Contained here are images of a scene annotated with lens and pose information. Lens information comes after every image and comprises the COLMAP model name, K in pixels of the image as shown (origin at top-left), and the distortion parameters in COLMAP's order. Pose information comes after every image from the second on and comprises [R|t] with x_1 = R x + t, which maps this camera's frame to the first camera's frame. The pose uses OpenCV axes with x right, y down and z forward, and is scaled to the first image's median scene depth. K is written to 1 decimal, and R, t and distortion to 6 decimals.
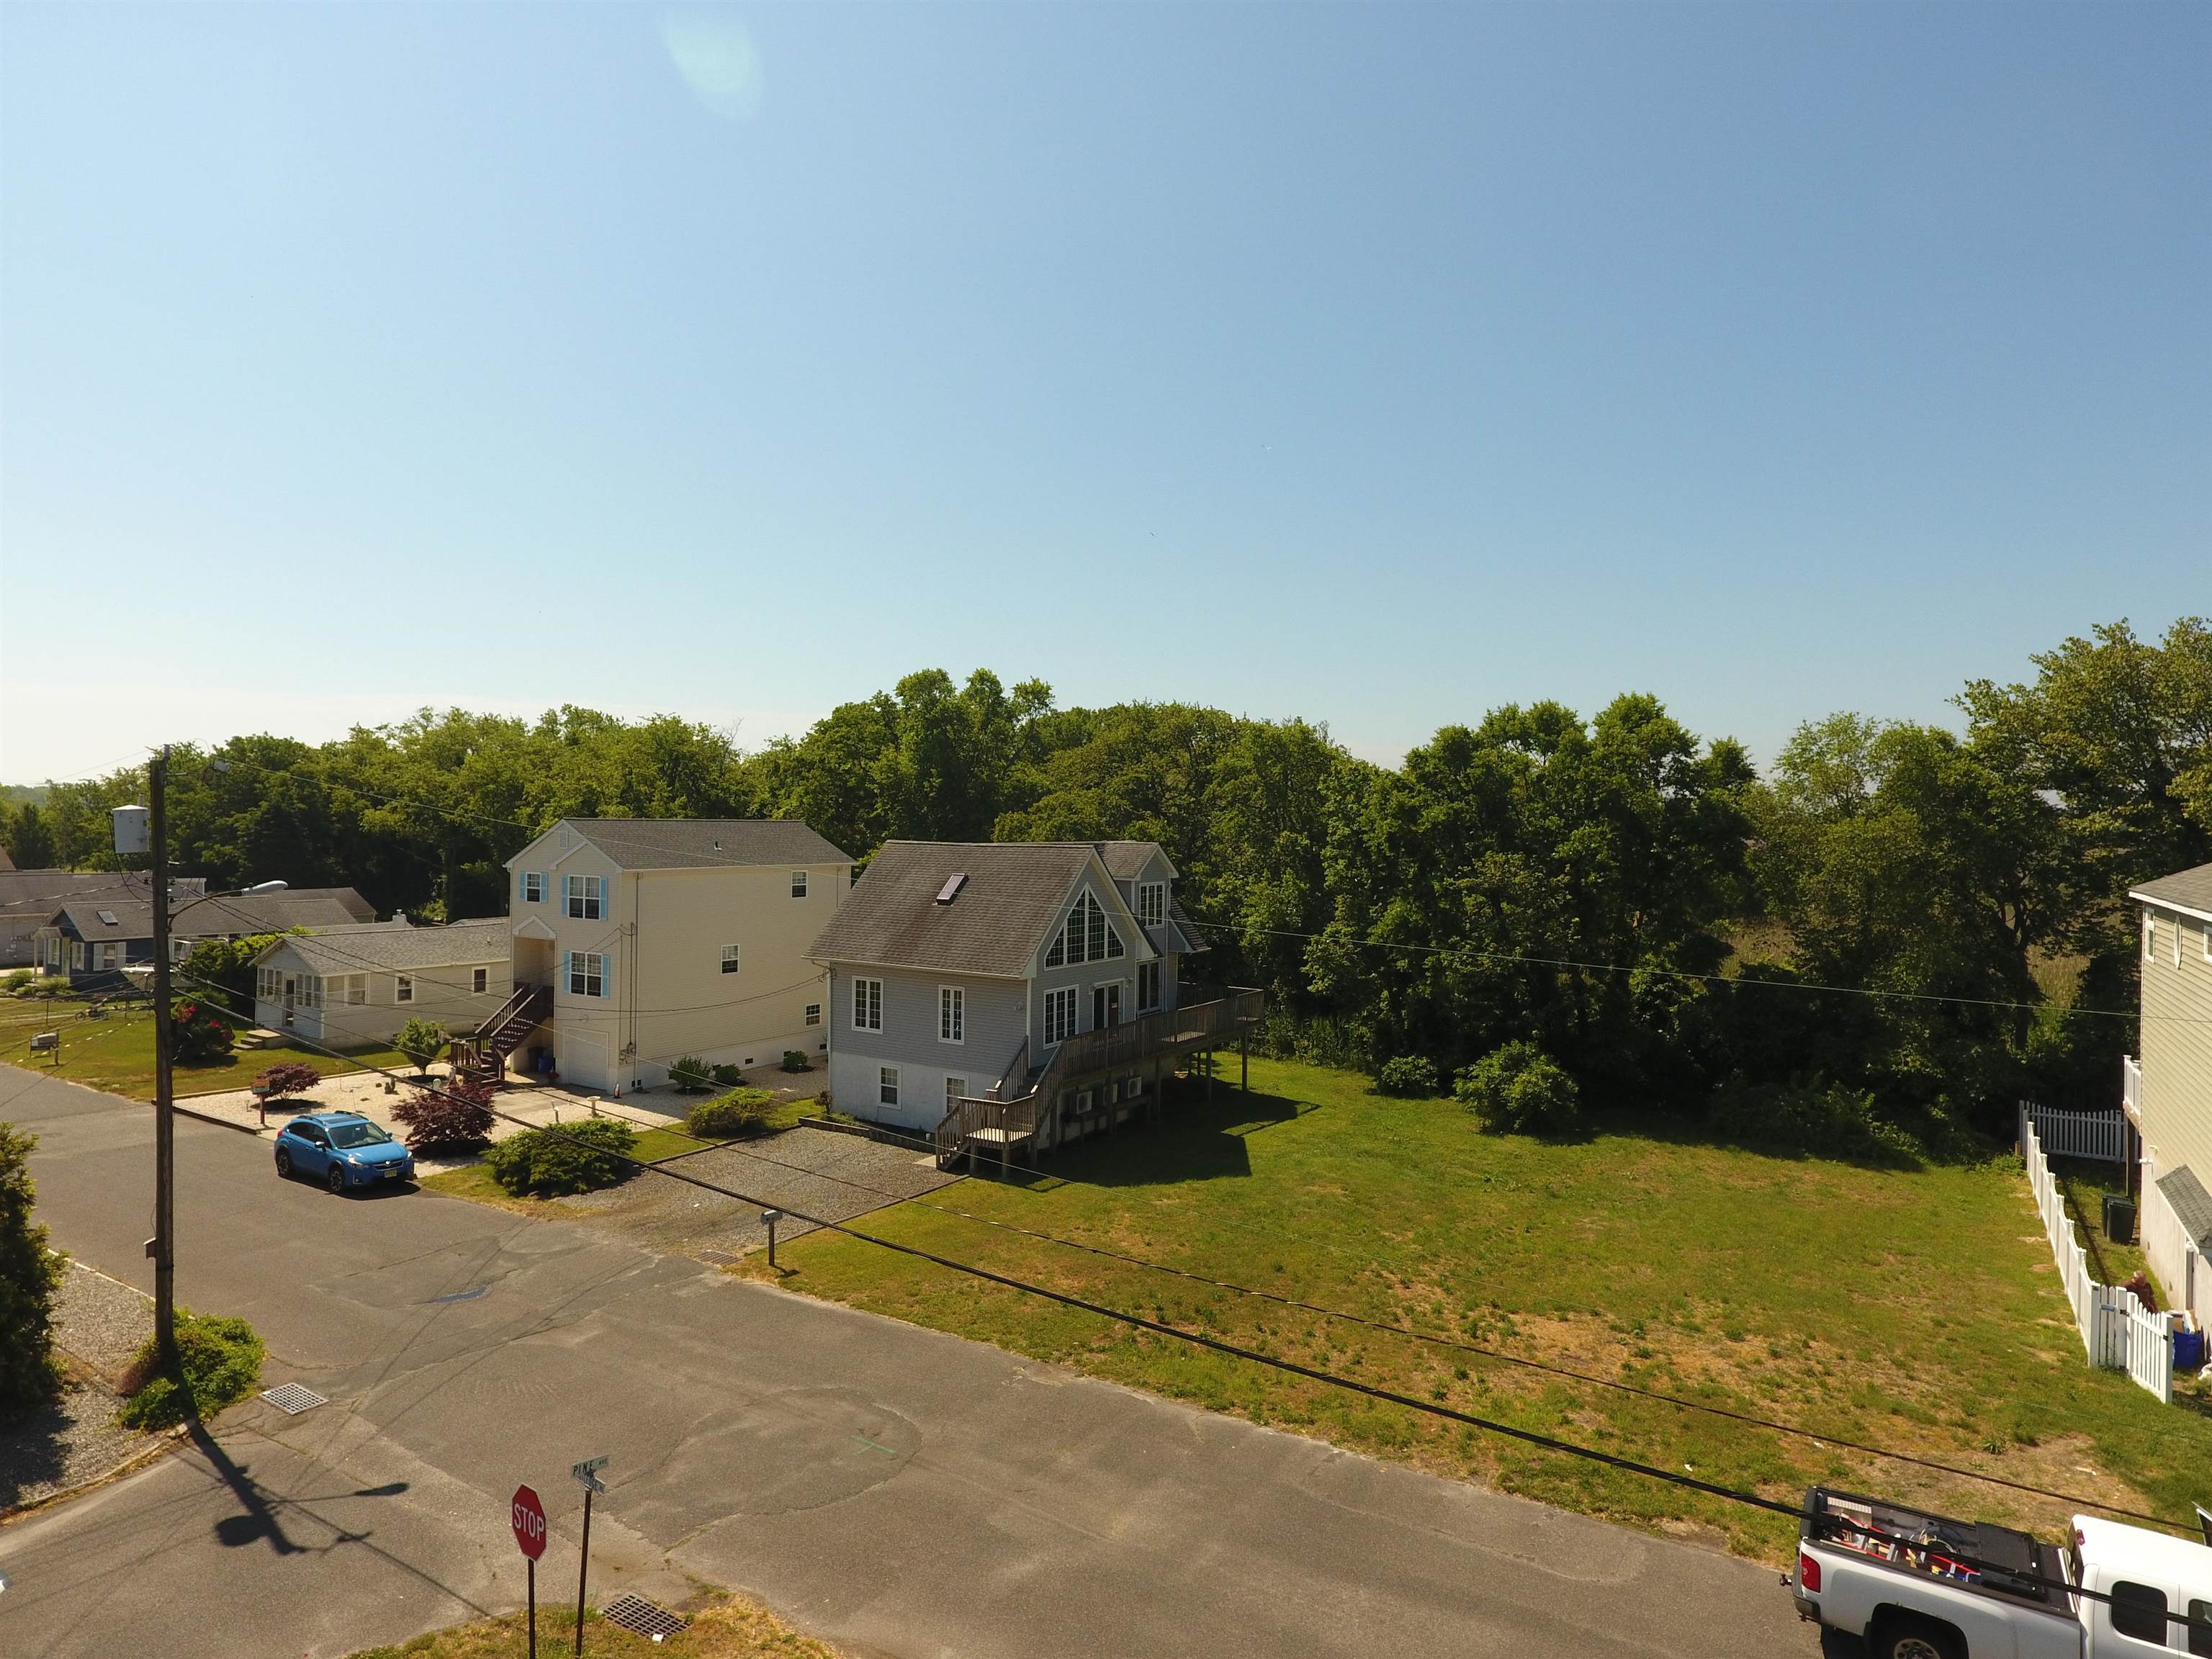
lens RADIAL K [[1298.9, 0, 1093.9], [0, 1298.9, 831.9], [0, 0, 1]] dist [0.004259, -0.000154]
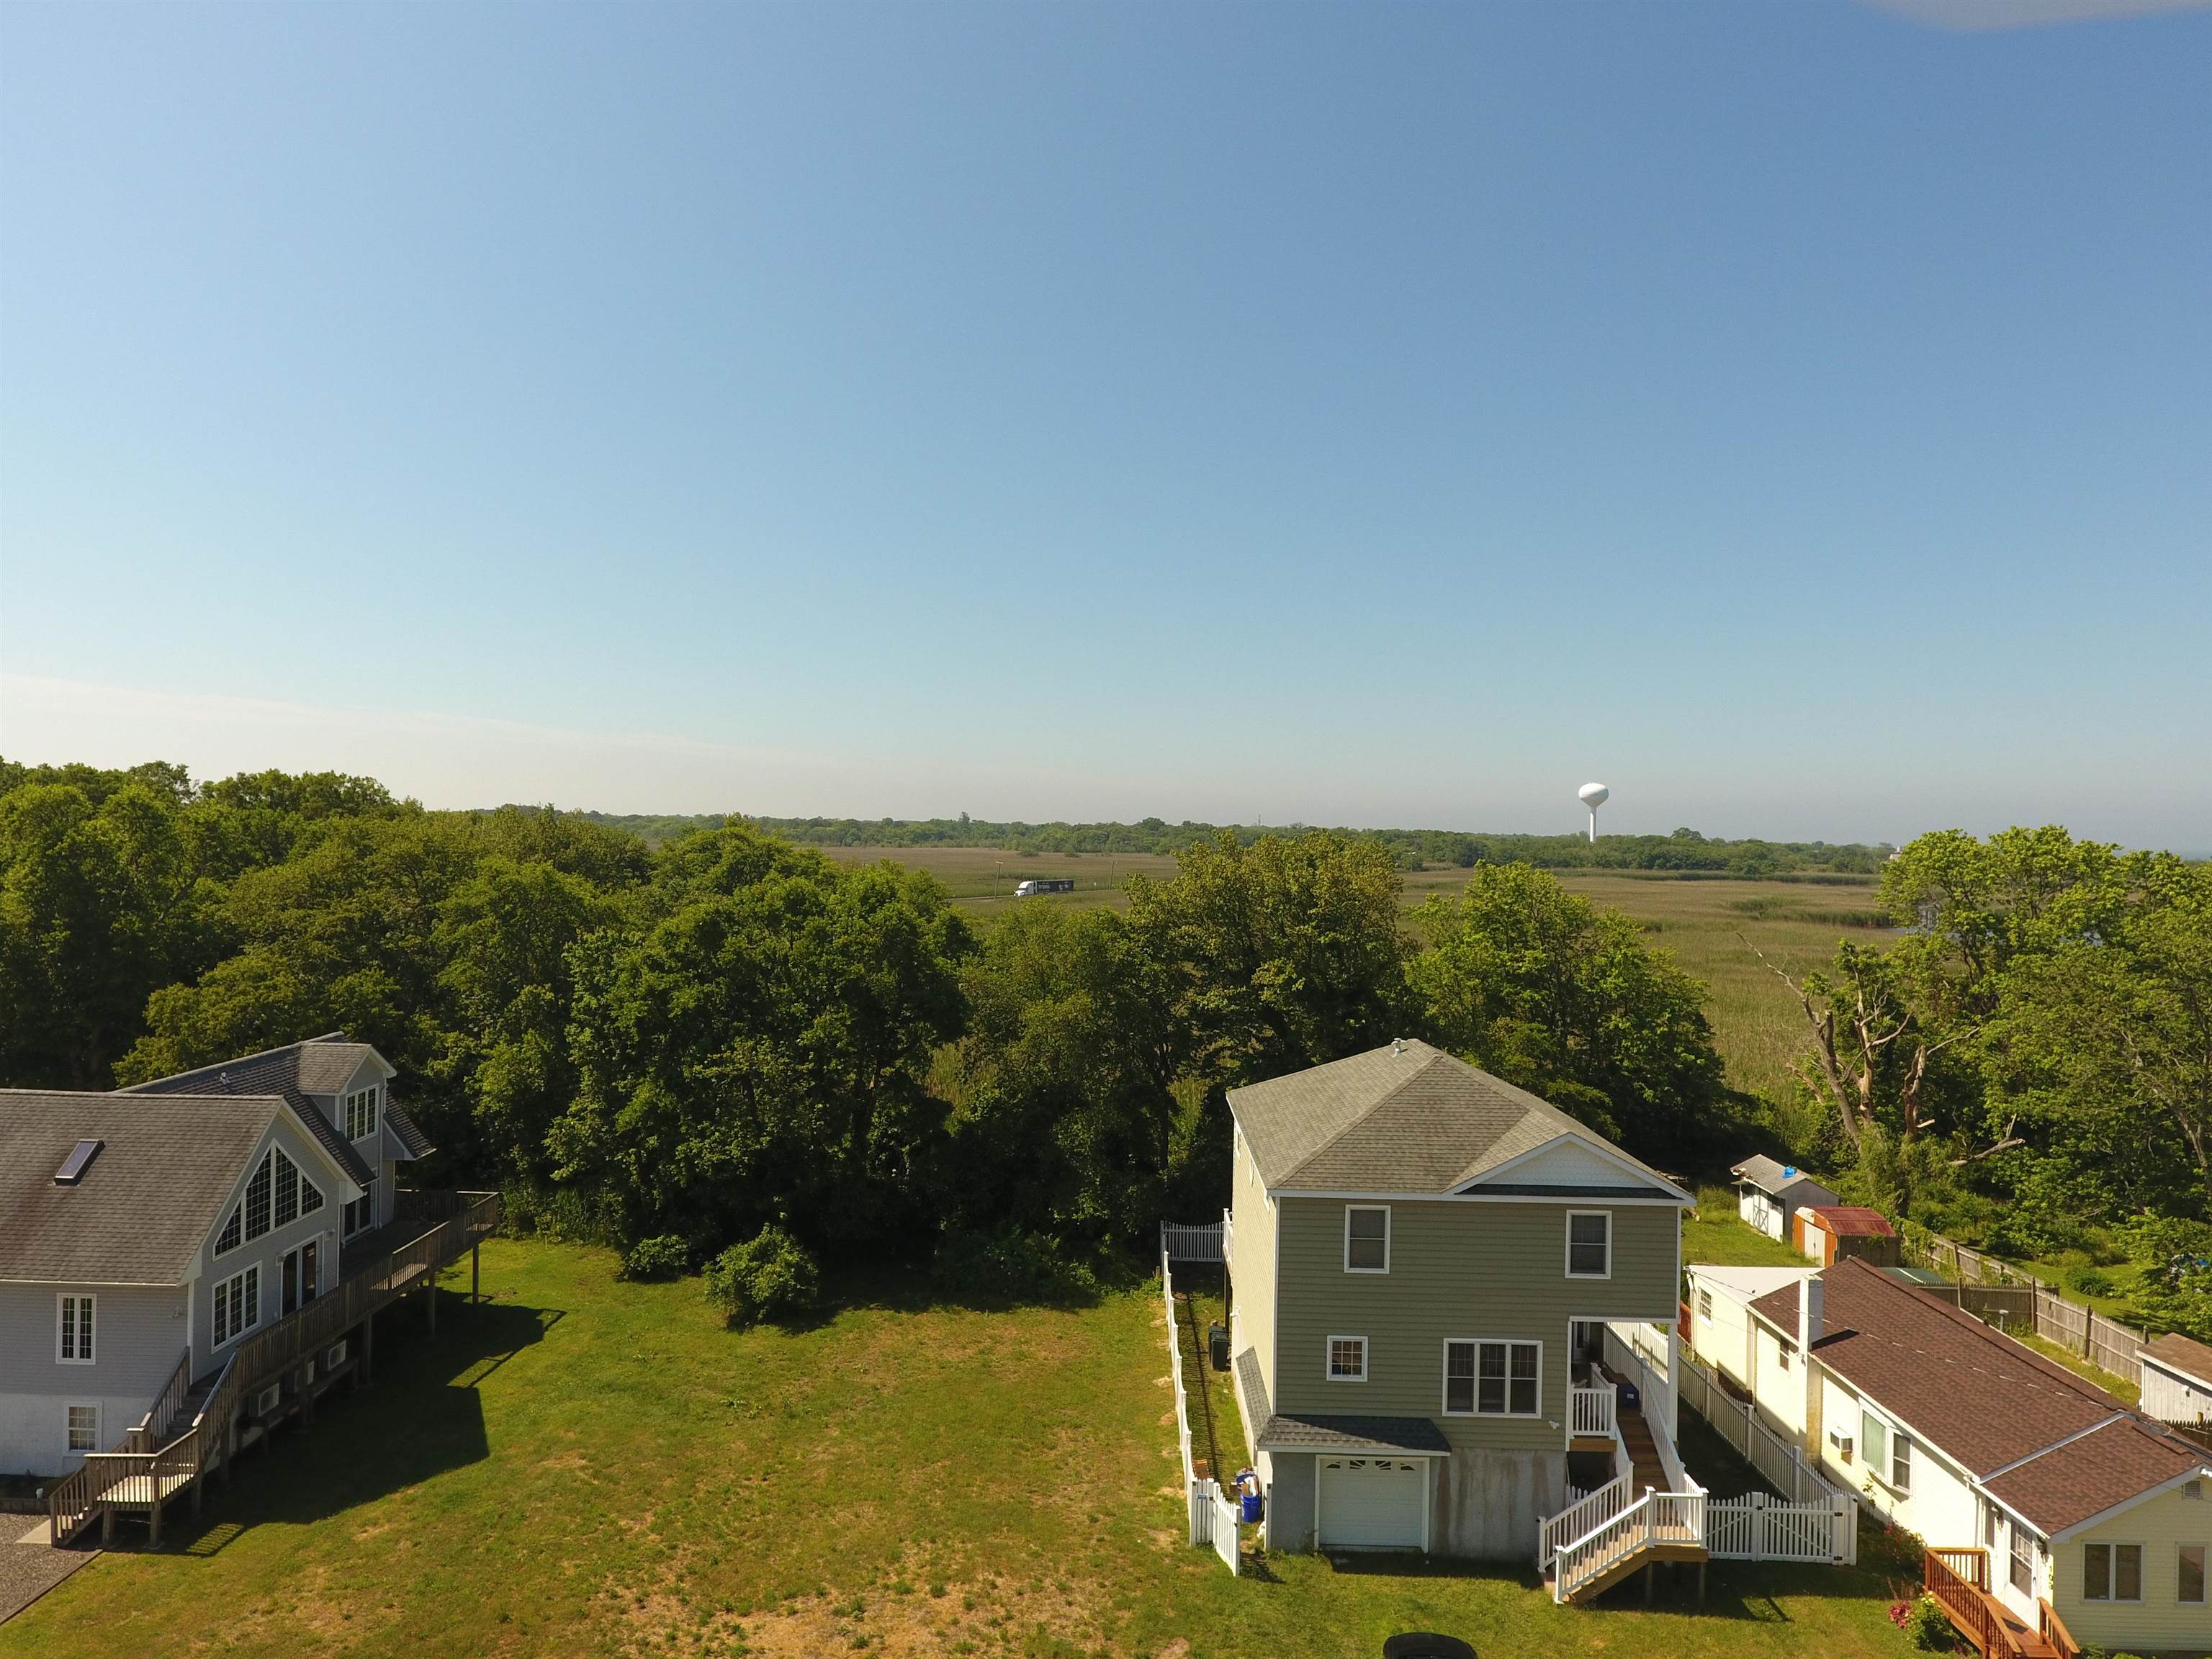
lens RADIAL K [[1297.9, 0, 1086.1], [0, 1297.9, 811.8], [0, 0, 1]] dist [-0.000196, -0.003343]
pose [[0.856252, 0.004263, 0.516541, 0.010924], [-0.004571, 0.999989, -0.000675, -0.181414], [-0.516538, -0.001783, 0.856262, -0.019181]]
